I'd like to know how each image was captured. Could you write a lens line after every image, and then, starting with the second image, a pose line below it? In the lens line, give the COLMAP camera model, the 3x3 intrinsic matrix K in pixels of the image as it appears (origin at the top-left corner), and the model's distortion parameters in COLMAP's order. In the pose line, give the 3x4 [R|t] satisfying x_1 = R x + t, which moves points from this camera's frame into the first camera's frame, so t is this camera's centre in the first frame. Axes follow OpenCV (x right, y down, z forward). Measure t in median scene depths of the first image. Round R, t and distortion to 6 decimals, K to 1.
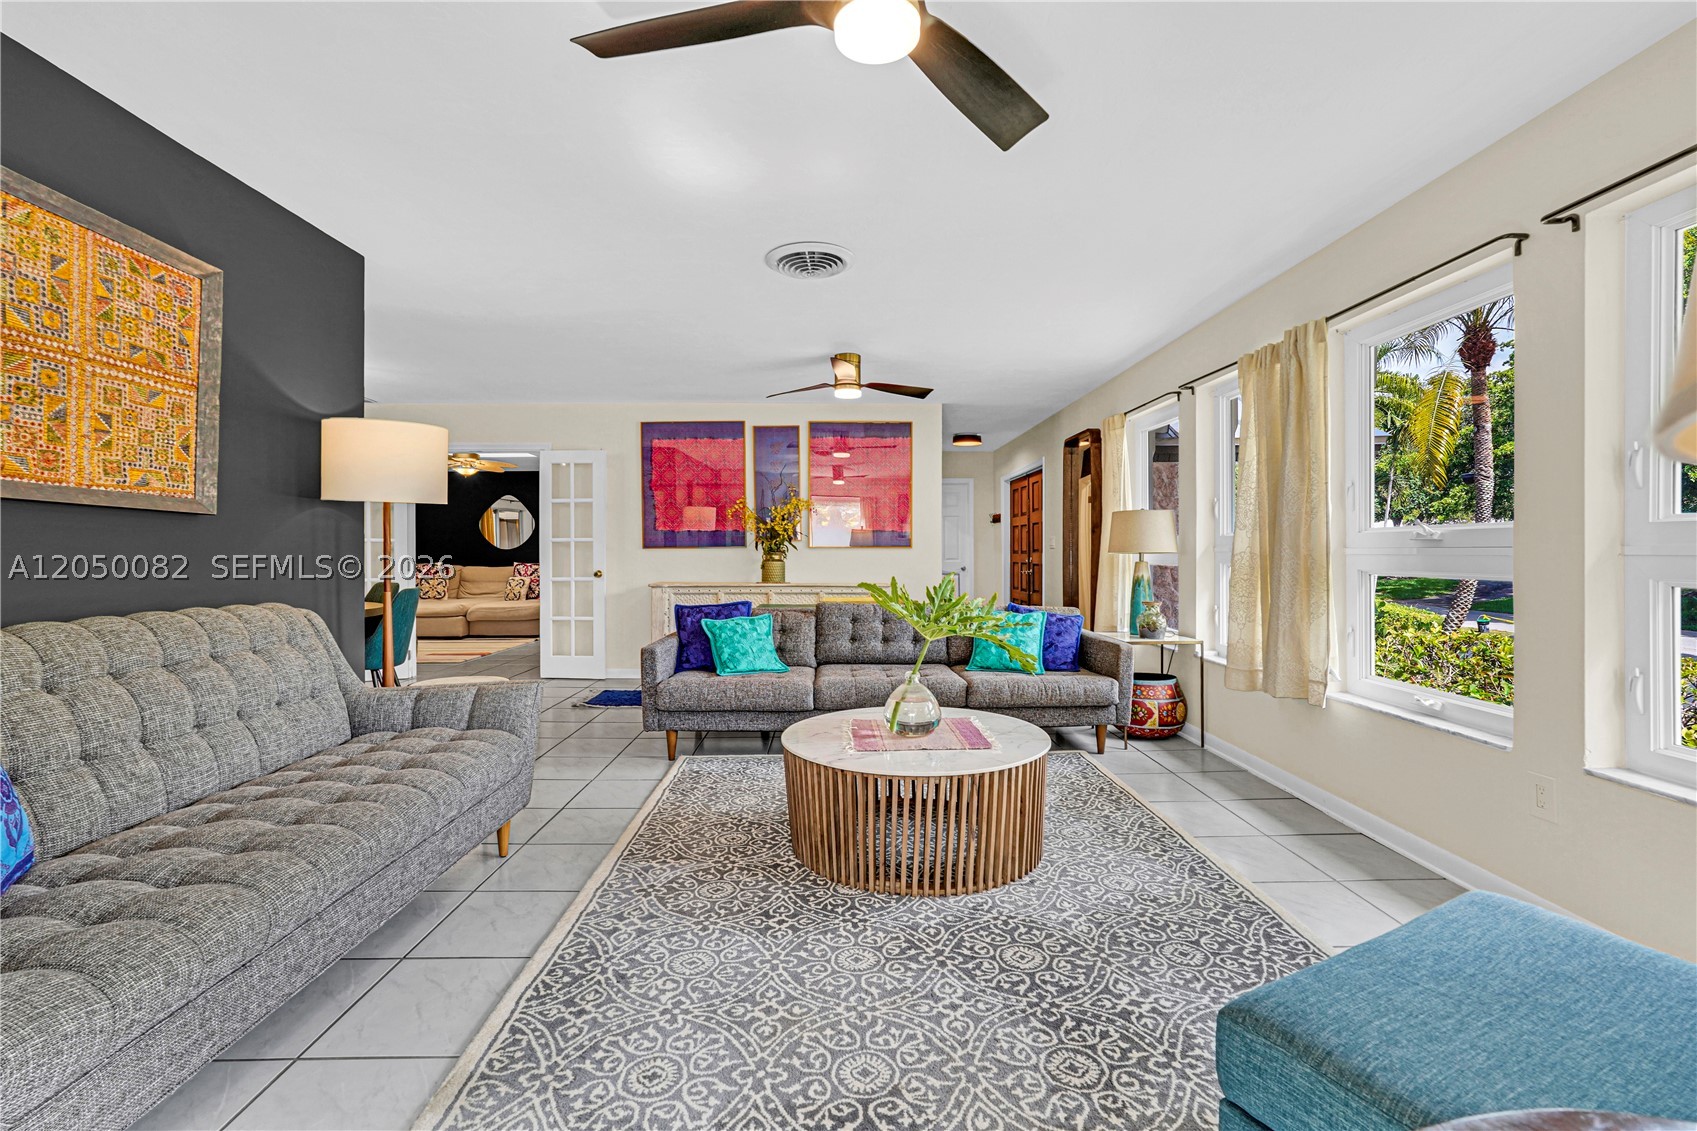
lens RADIAL K [[764.0, 0, 852.3], [0, 764.0, 539.2], [0, 0, 1]] dist [-0.020624, 0.015672]
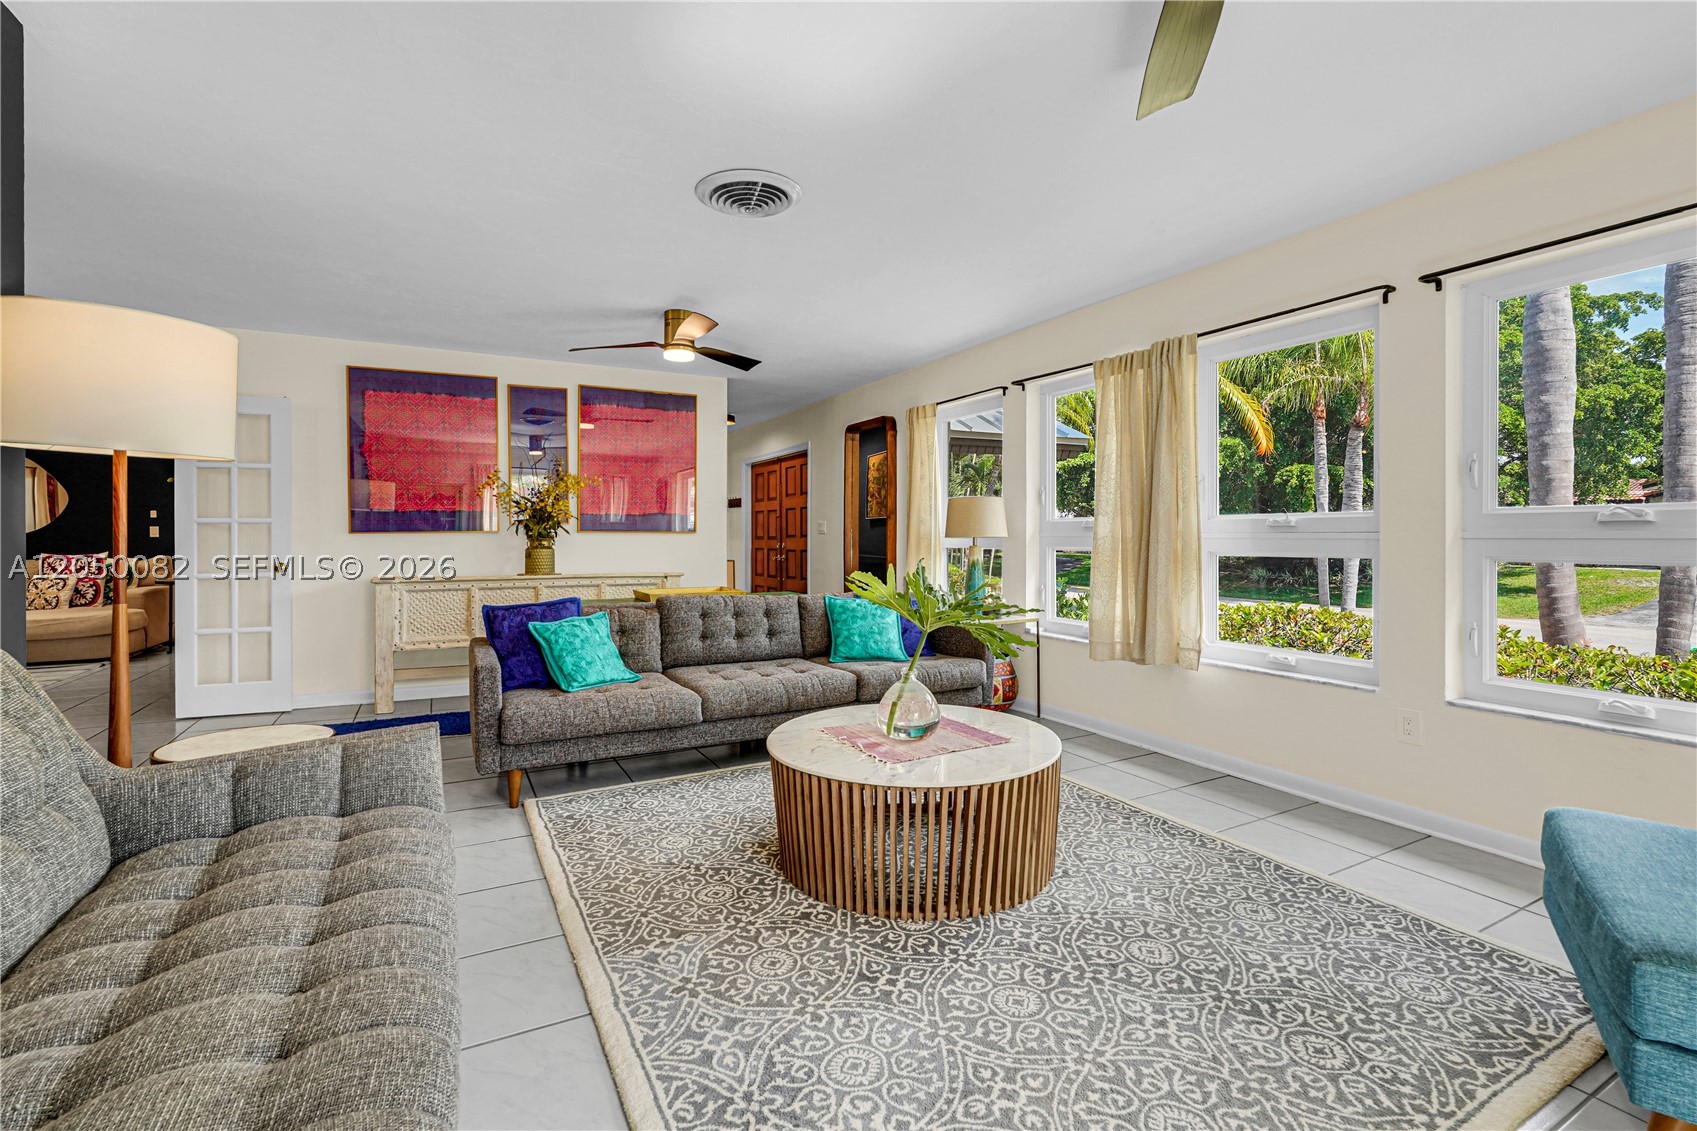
lens RADIAL K [[768.1, 0, 850.8], [0, 768.1, 526.2], [0, 0, 1]] dist [-0.016518, 0.008786]
pose [[0.887837, 0.005612, 0.460125, -0.385578], [-0.006201, 0.999981, -0.000230, 0.004889], [-0.460117, -0.002649, 0.887854, 0.209412]]
